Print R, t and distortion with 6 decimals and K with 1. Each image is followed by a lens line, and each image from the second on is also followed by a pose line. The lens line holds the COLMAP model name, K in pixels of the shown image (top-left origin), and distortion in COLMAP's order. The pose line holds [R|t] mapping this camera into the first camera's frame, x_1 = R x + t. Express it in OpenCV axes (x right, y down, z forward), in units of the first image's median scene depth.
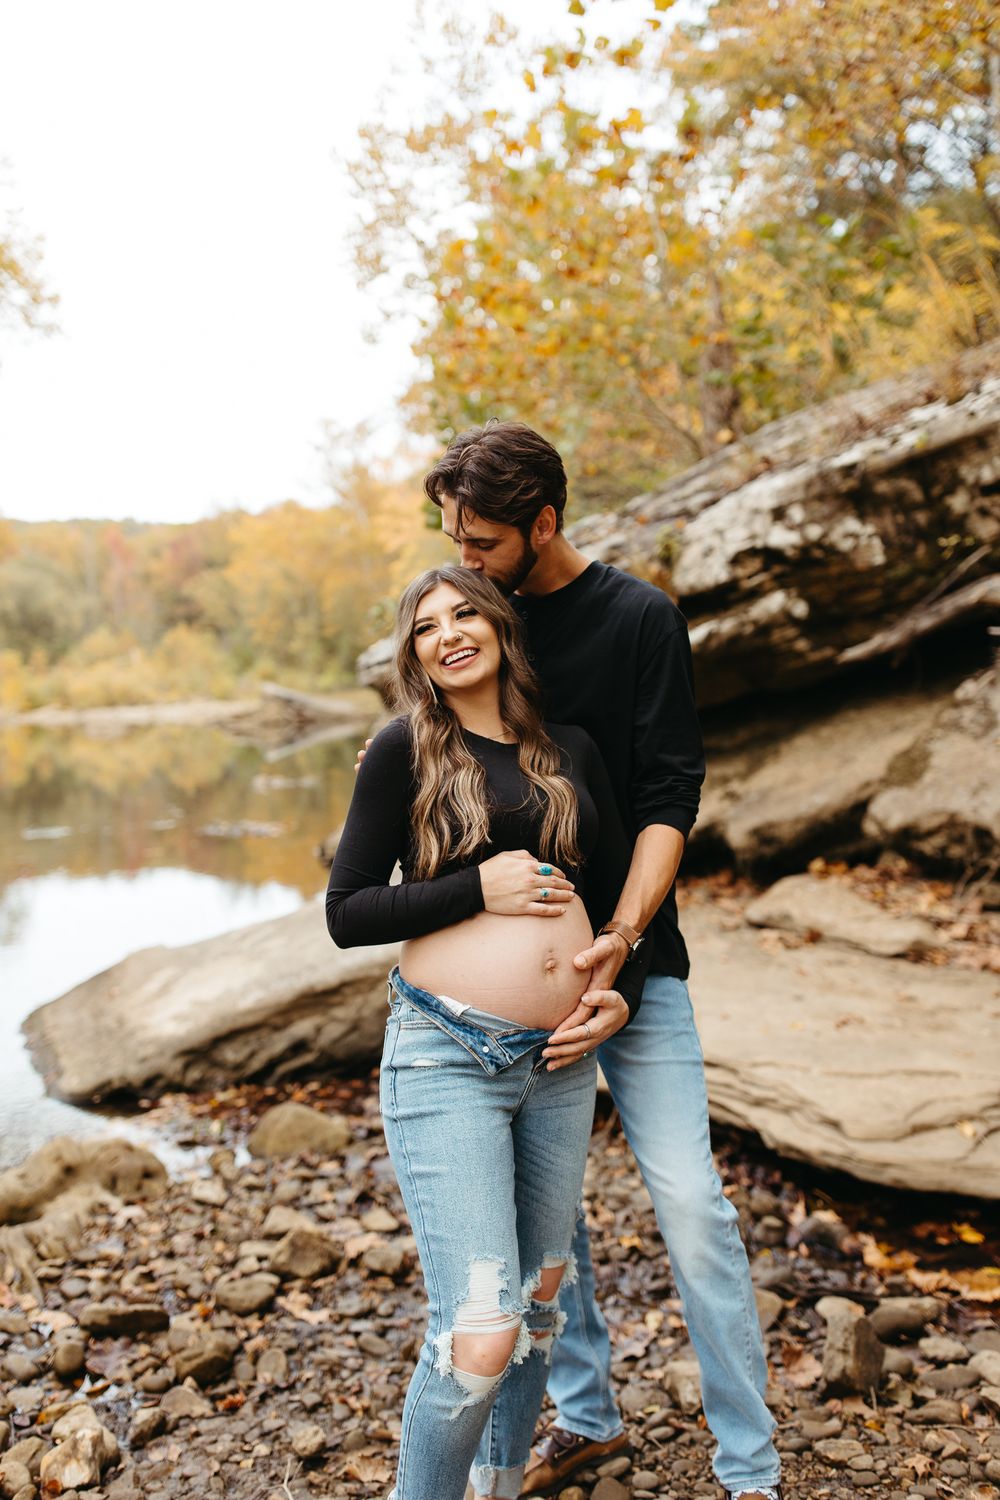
lens RADIAL K [[1432.9, 0, 497.4], [0, 1432.9, 740.8], [0, 0, 1]] dist [0.013062, -0.007584]
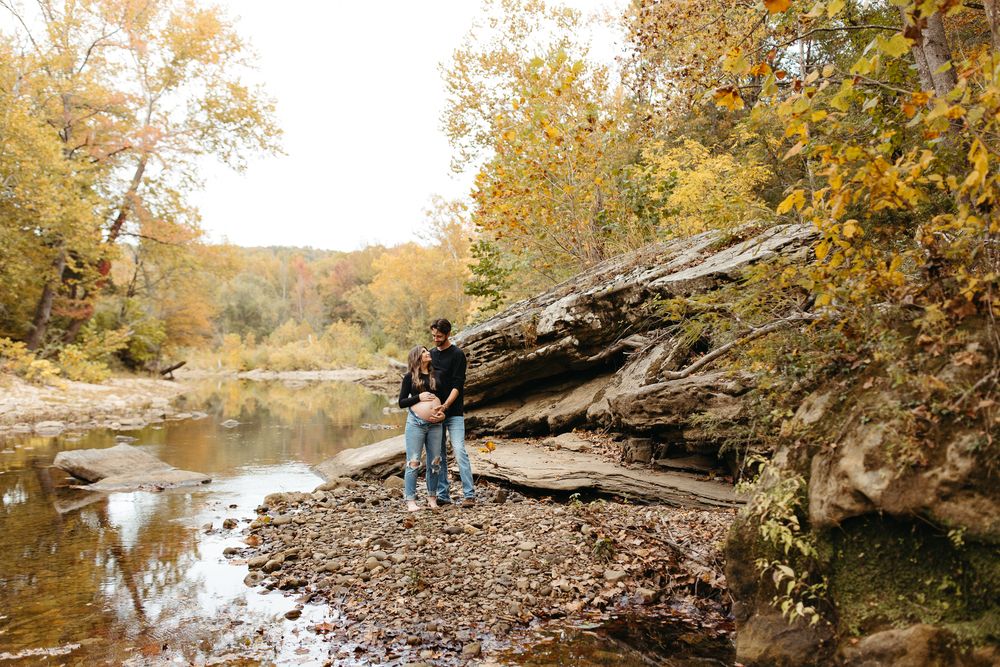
lens RADIAL K [[953.2, 0, 500.6], [0, 953.2, 327.4], [0, 0, 1]] dist [0.011664, -0.010227]
pose [[0.998497, 0.029371, -0.046276, 0.152391], [-0.032794, 0.996641, -0.075038, 0.028446], [0.043916, 0.076443, 0.996106, -0.954622]]
